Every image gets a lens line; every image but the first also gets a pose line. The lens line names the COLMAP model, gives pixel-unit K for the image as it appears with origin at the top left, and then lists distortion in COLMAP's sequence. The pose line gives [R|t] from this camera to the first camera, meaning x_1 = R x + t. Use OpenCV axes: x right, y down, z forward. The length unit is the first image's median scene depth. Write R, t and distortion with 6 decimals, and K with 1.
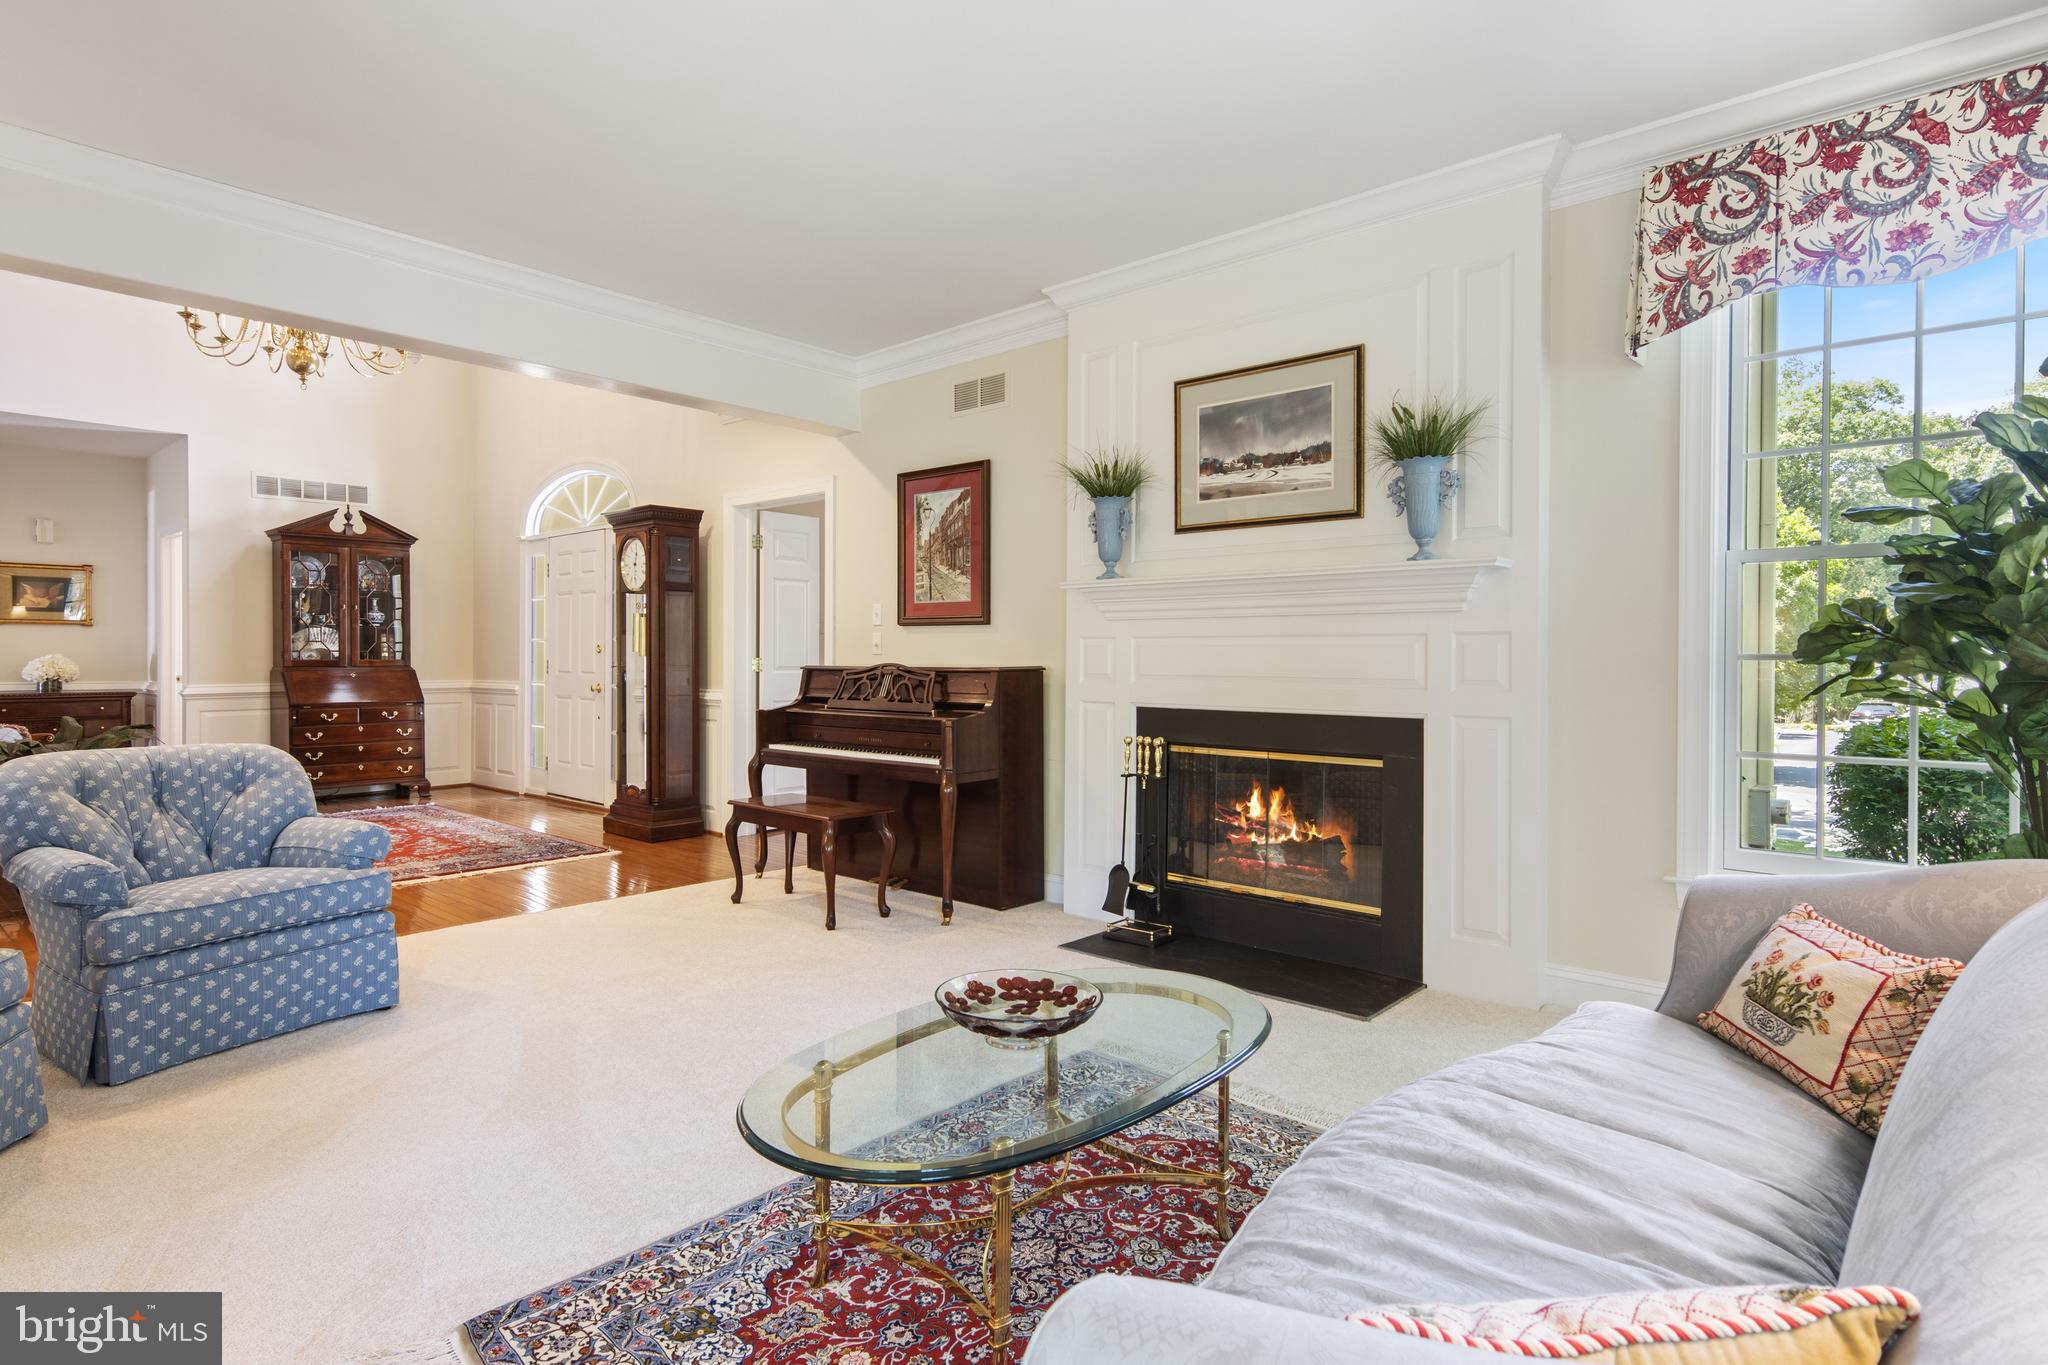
lens RADIAL K [[1062.0, 0, 1015.2], [0, 1062.0, 666.3], [0, 0, 1]] dist [0.010669, -0.002381]
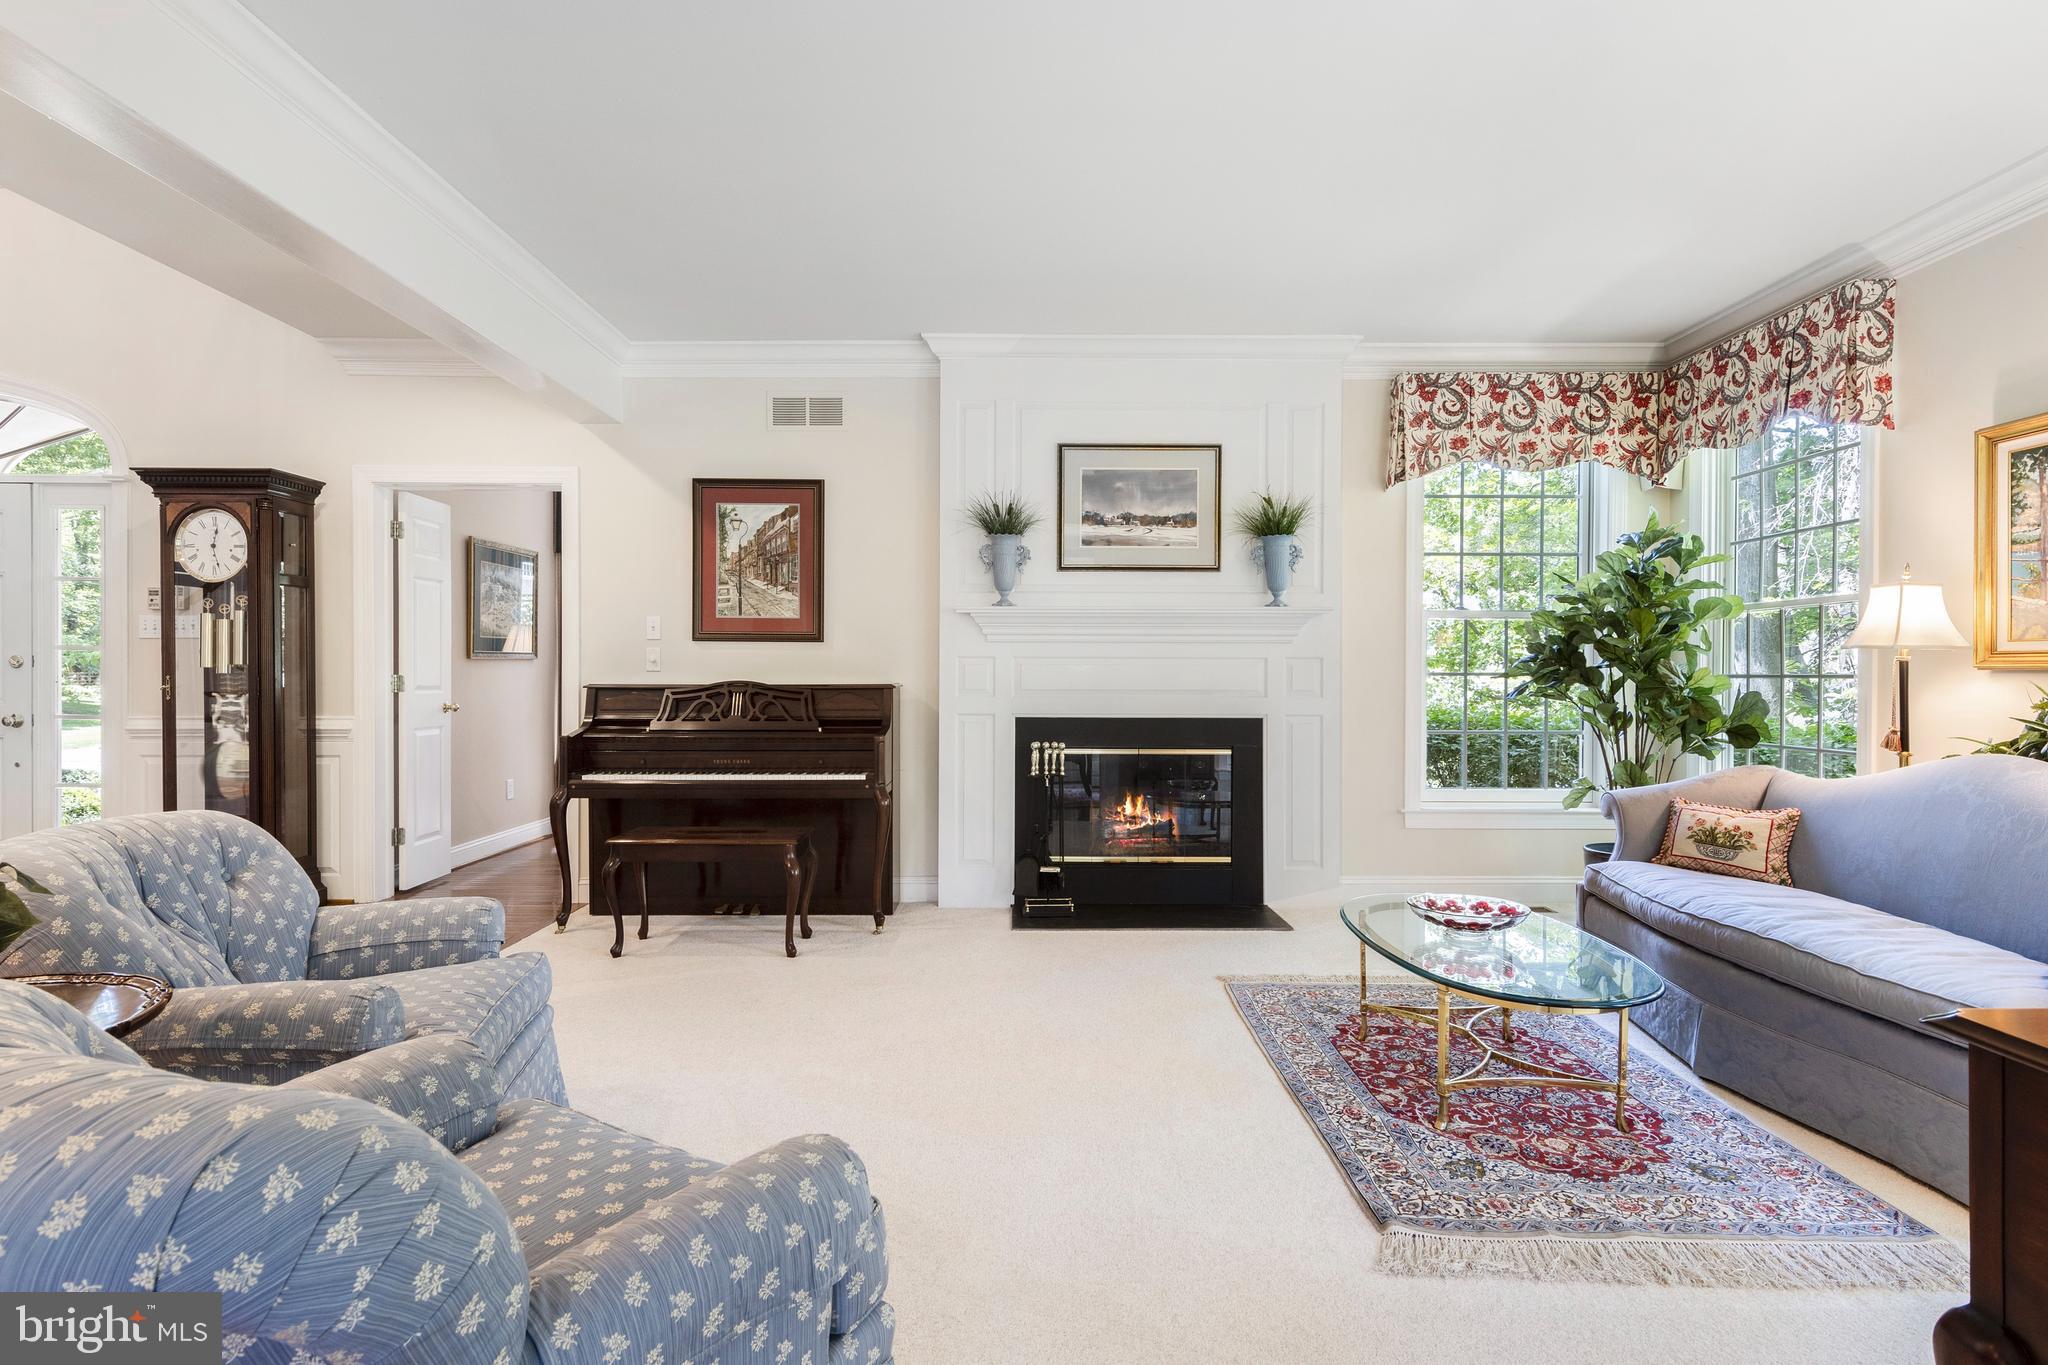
lens RADIAL K [[1045.1, 0, 1014.3], [0, 1045.1, 686.8], [0, 0, 1]] dist [0.011100, -0.000972]
pose [[0.741292, -0.009715, 0.671112, -0.711540], [0.005301, 0.999949, 0.008620, -0.005325], [-0.671161, -0.002832, 0.741306, 0.171470]]
